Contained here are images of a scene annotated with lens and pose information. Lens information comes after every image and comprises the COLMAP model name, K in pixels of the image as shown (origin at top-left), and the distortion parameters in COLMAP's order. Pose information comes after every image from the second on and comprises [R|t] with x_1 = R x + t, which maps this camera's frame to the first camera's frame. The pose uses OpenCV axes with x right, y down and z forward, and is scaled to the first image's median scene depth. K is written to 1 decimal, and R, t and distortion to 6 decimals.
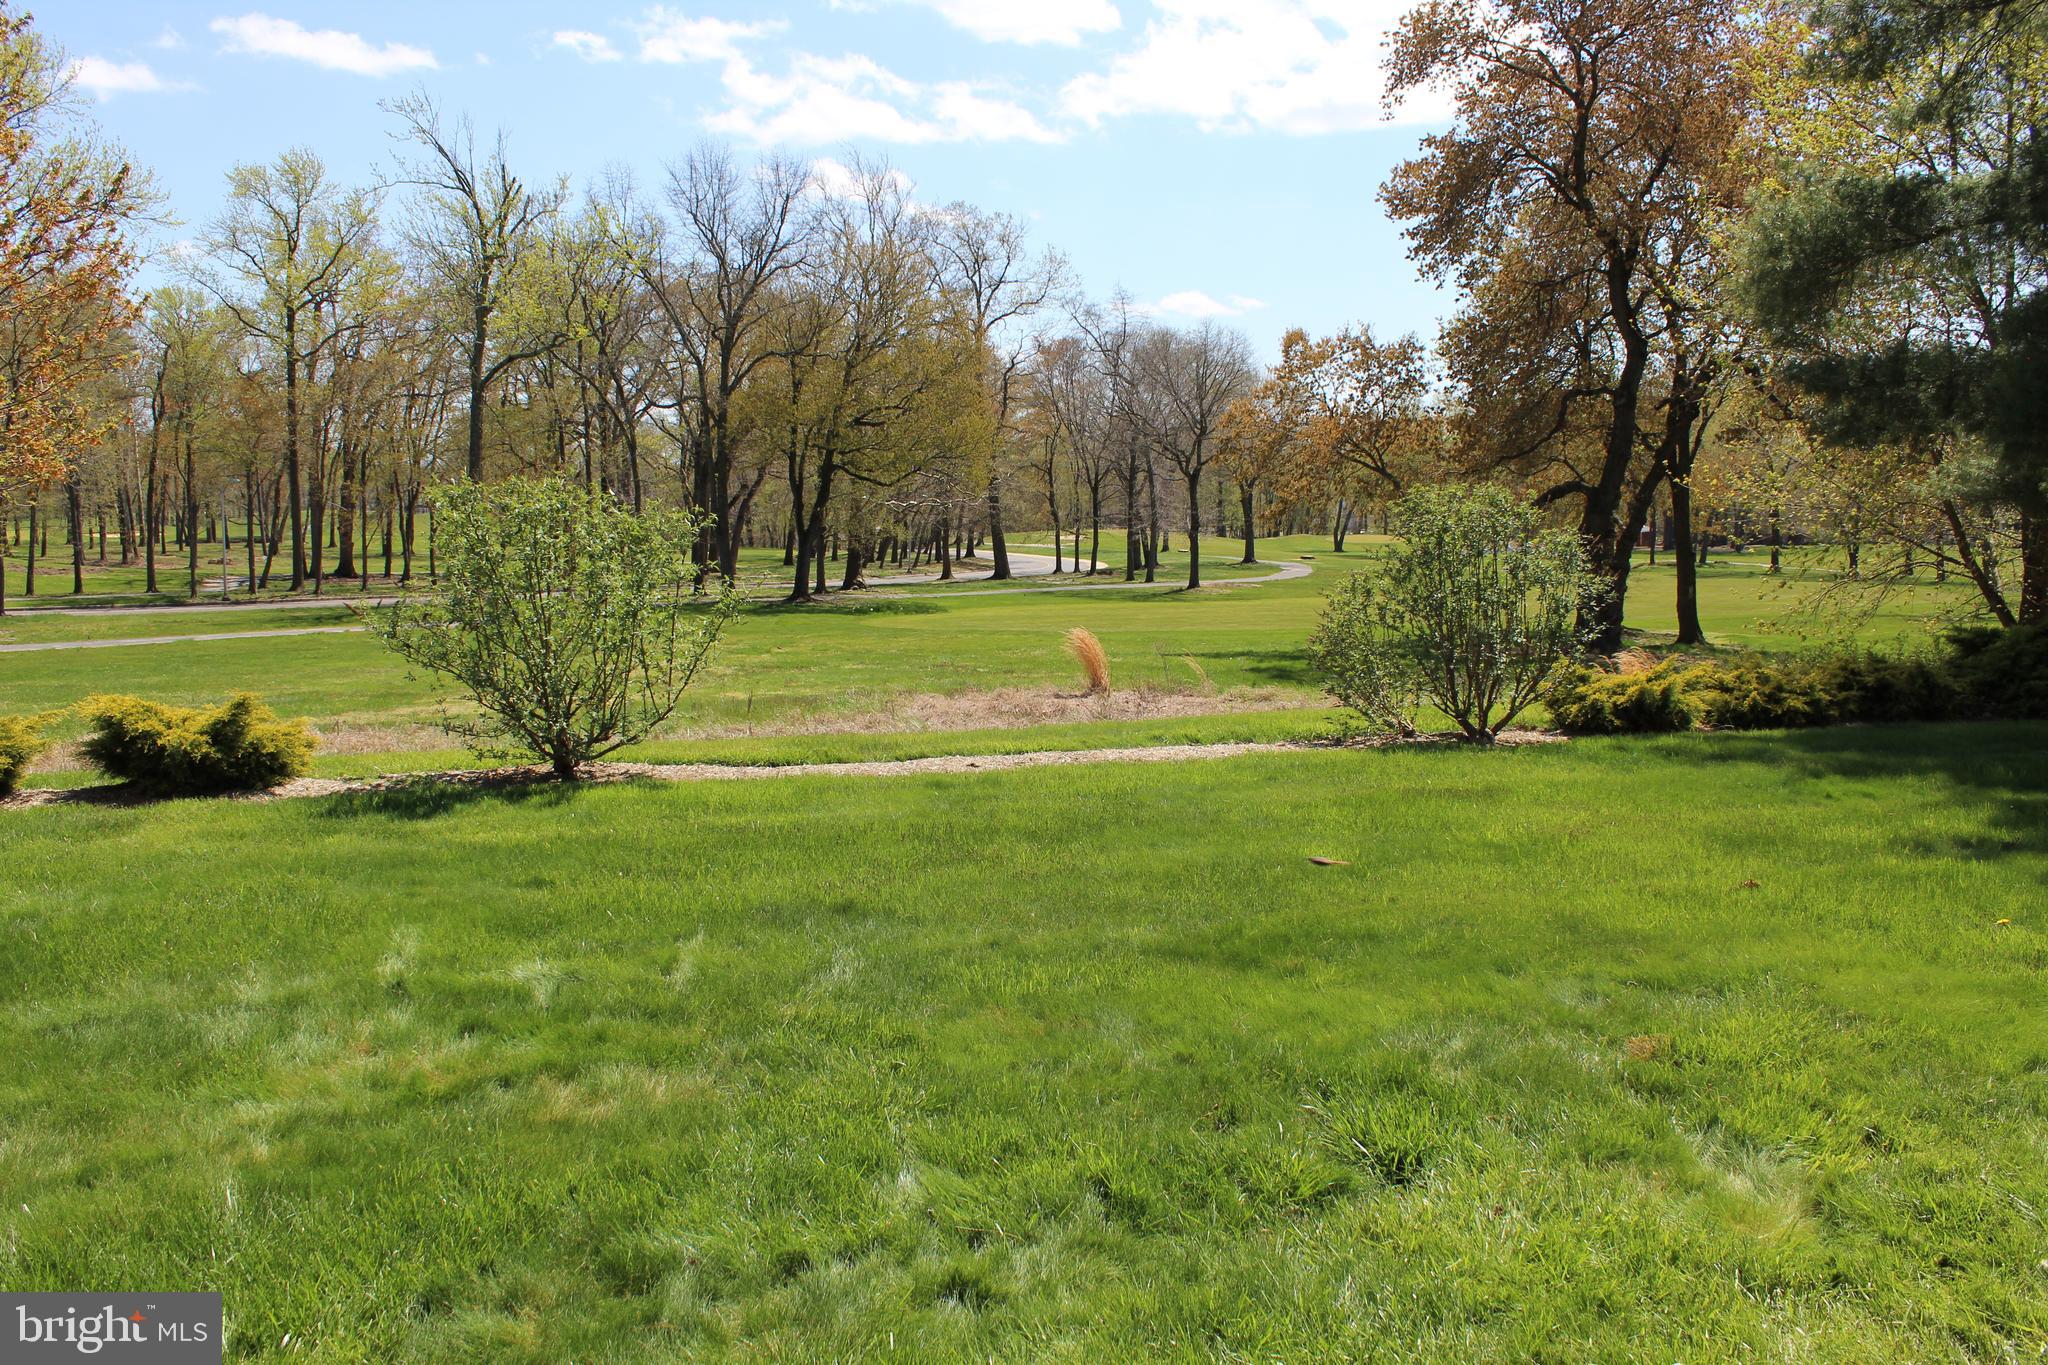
lens RADIAL K [[1763.9, 0, 1025.8], [0, 1763.9, 682.6], [0, 0, 1]] dist [-0.155499, 0.137619]
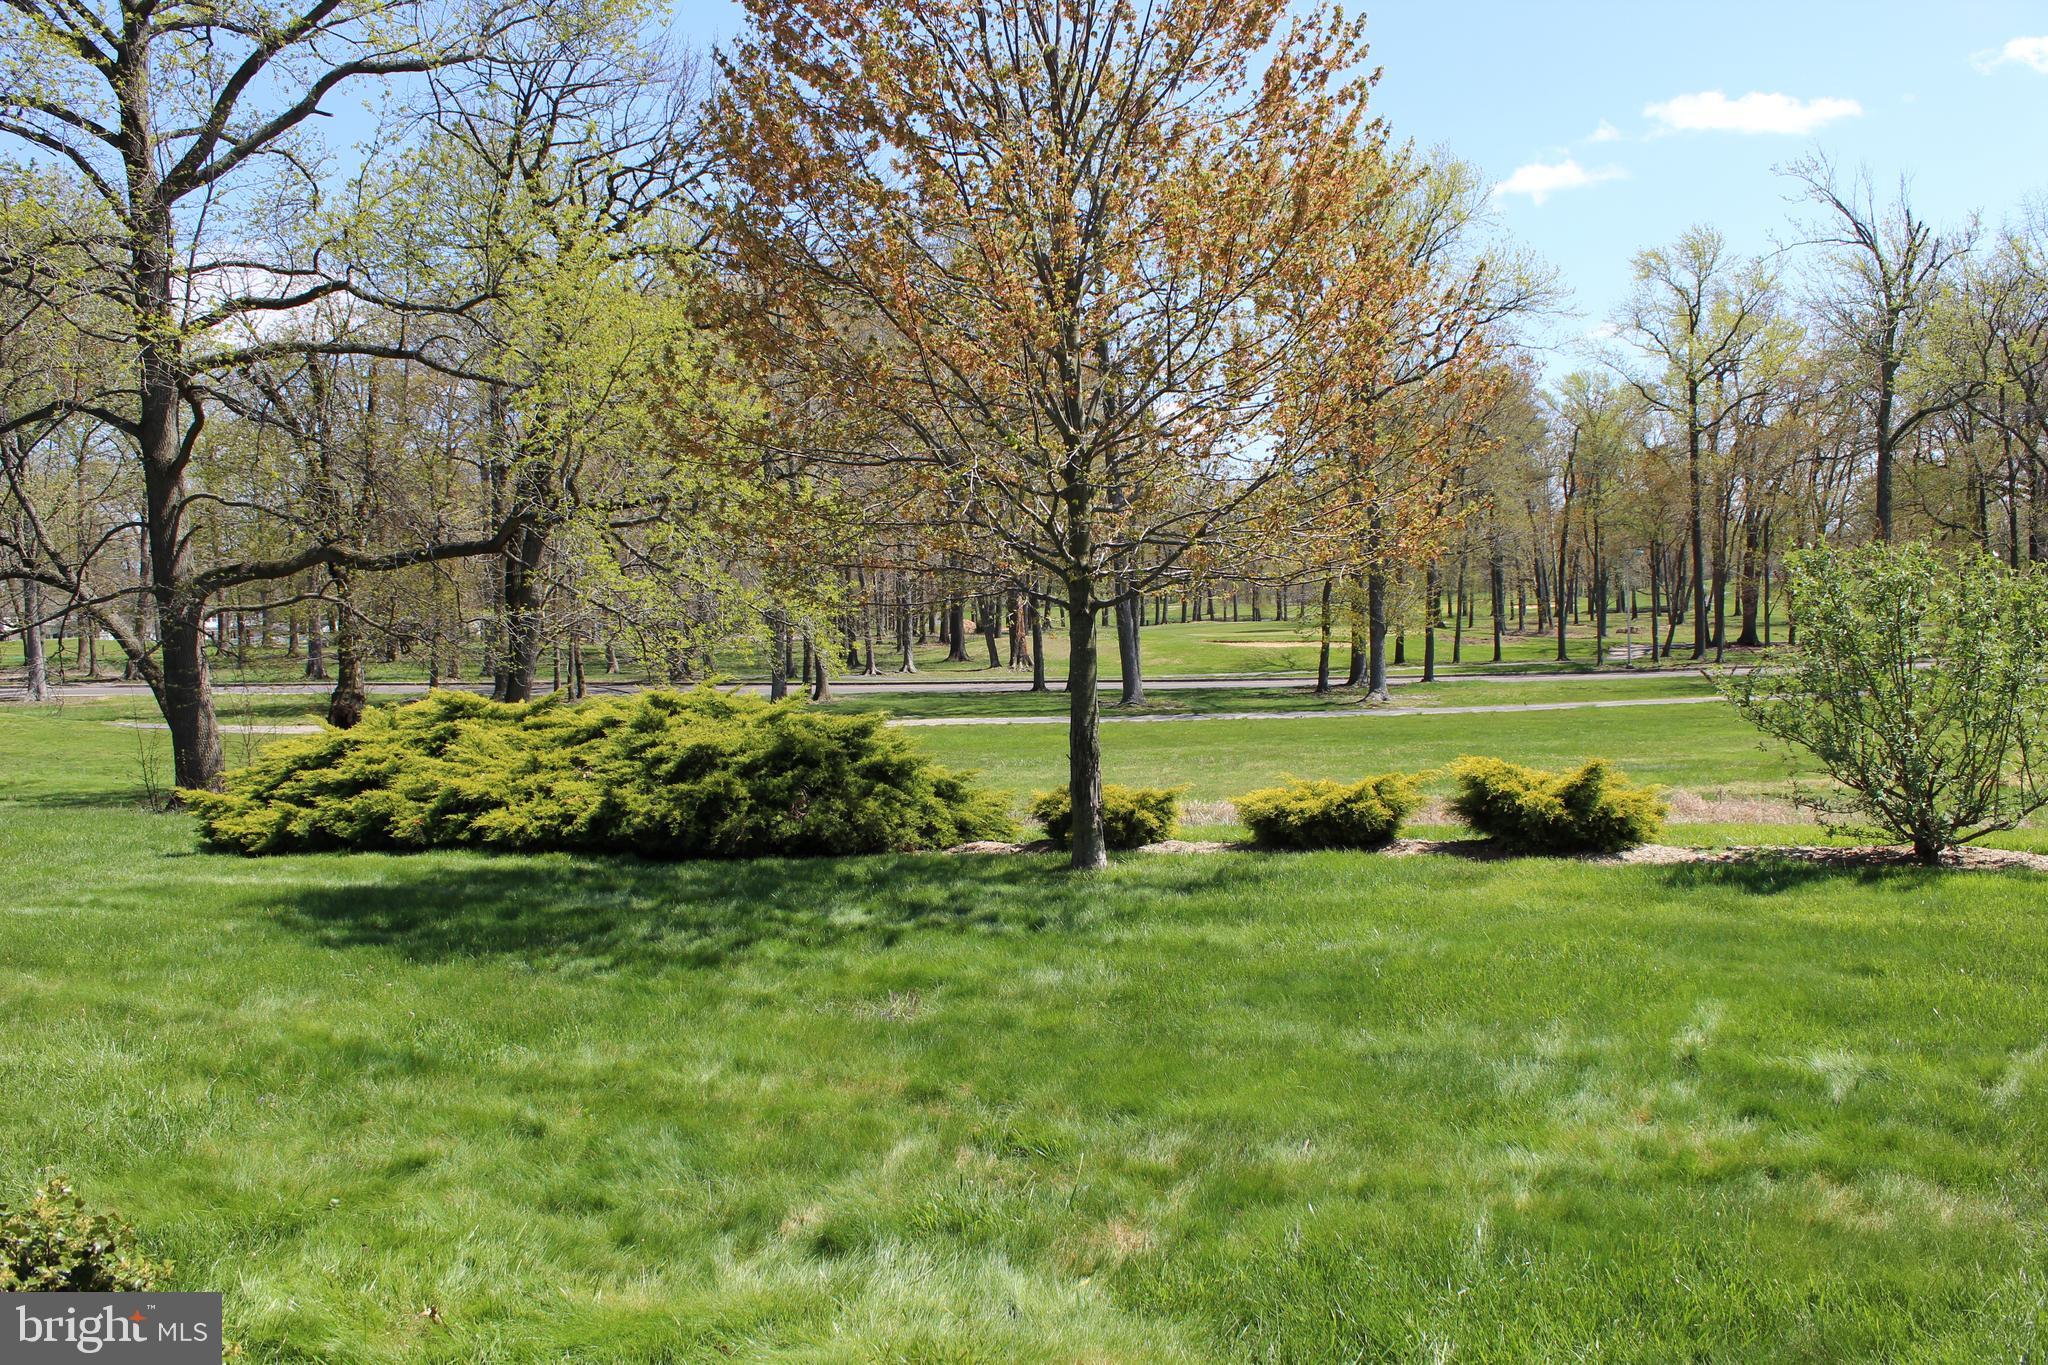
lens RADIAL K [[1763.9, 0, 1019.1], [0, 1763.9, 684.5], [0, 0, 1]] dist [-0.155499, 0.137619]
pose [[0.710184, 0.006885, -0.703983, 0.032265], [-0.033941, 0.999124, -0.024467, -0.001347], [0.703198, 0.041270, 0.709796, 0.010155]]
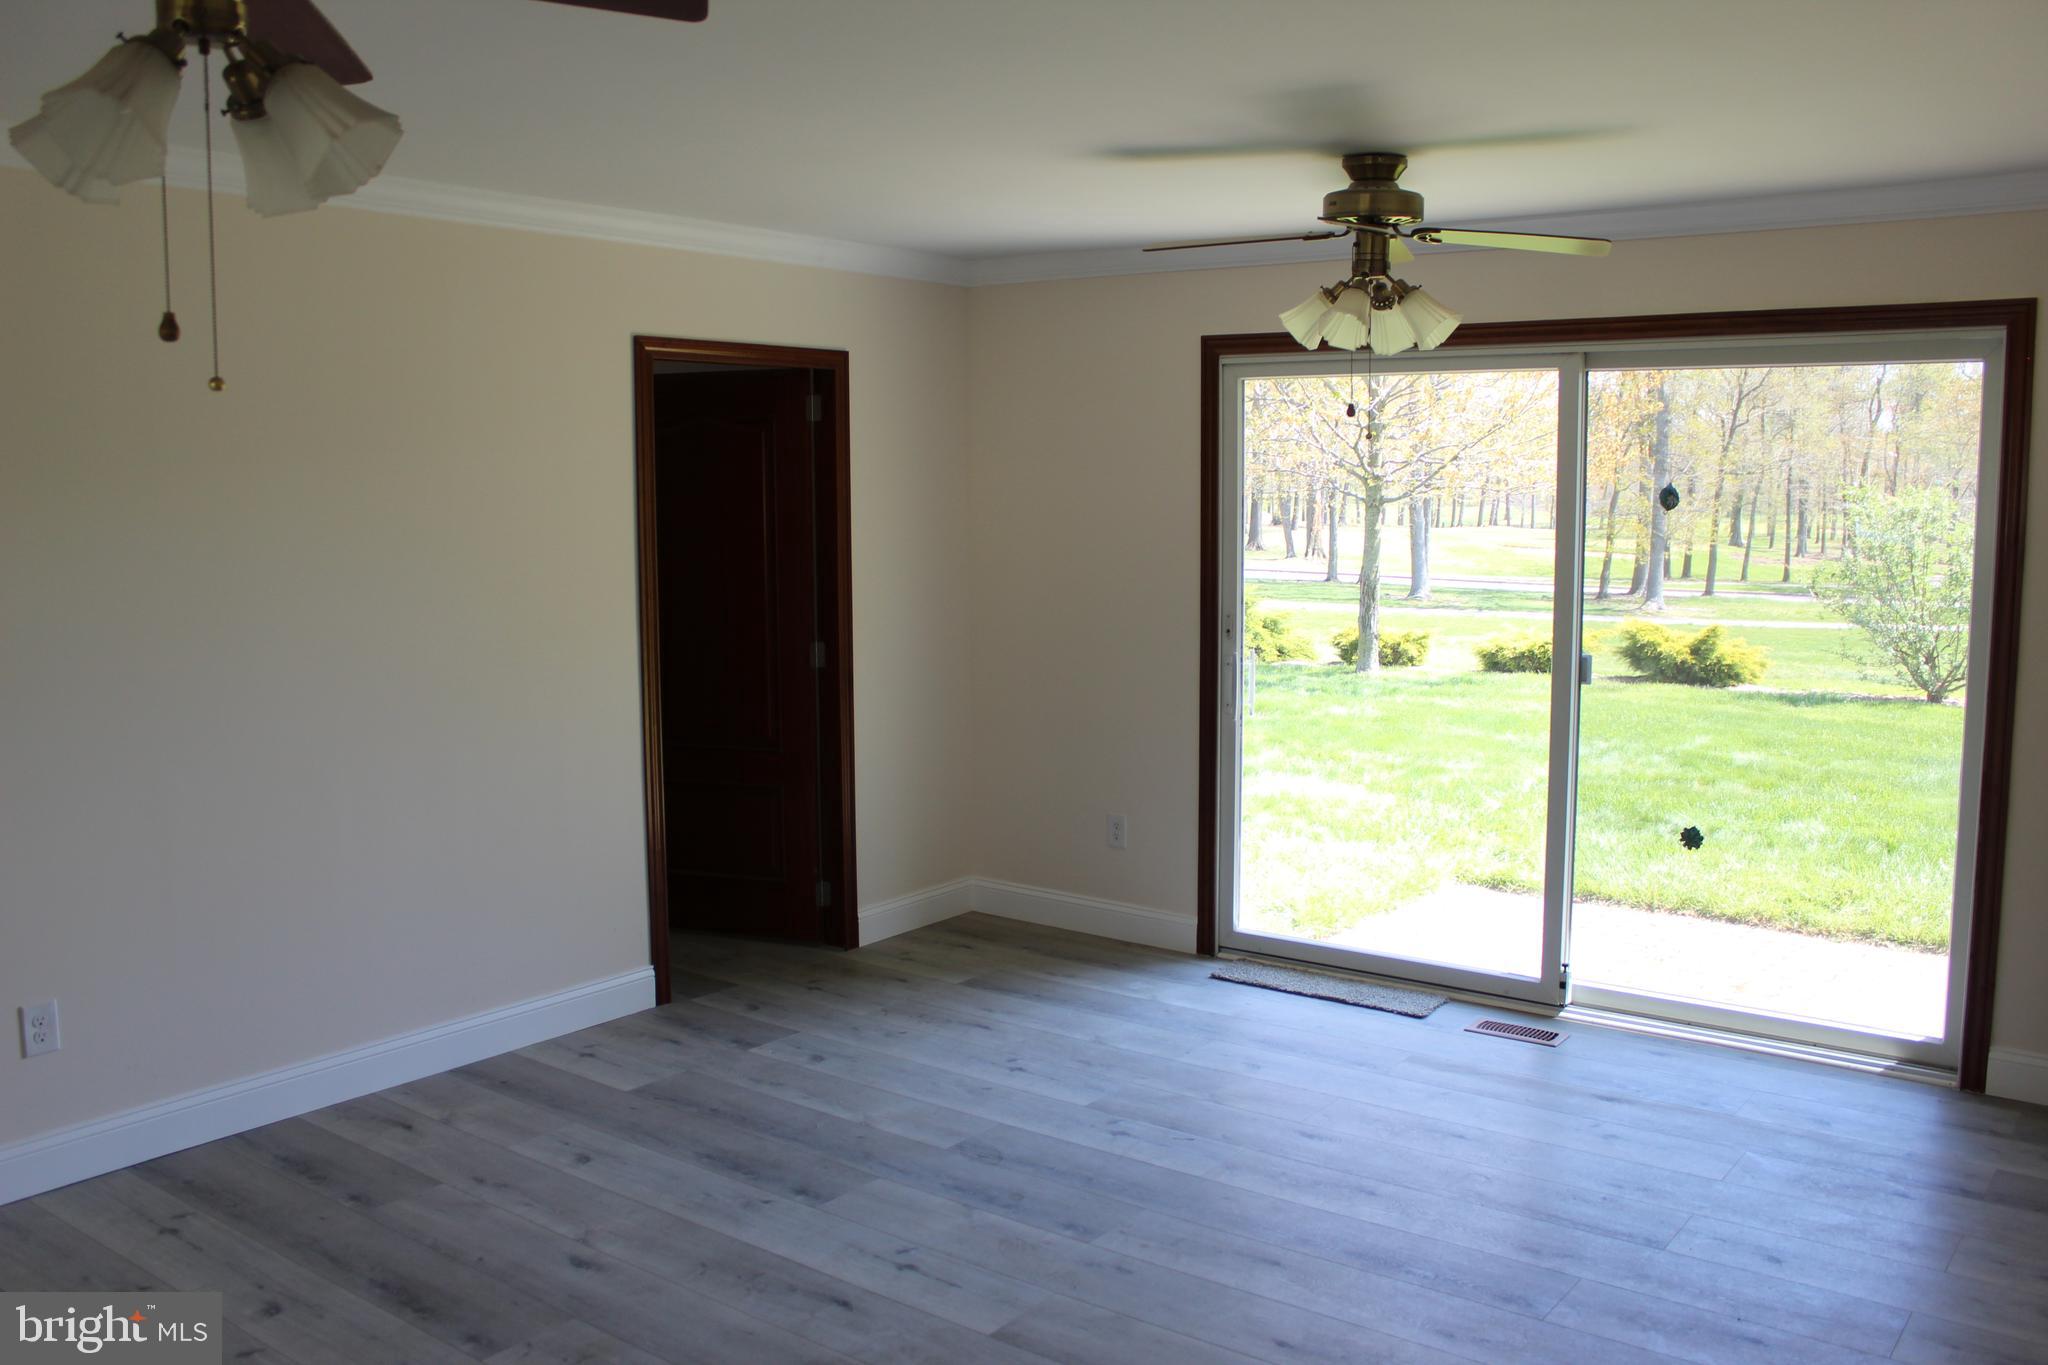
lens RADIAL K [[1763.9, 0, 1022.6], [0, 1763.9, 679.0], [0, 0, 1]] dist [-0.155499, 0.137619]
pose [[0.586204, 0.093476, -0.804752, 0.407274], [-0.094780, 0.994413, 0.046466, 0.040035], [0.804600, 0.049036, 0.591789, -0.388681]]
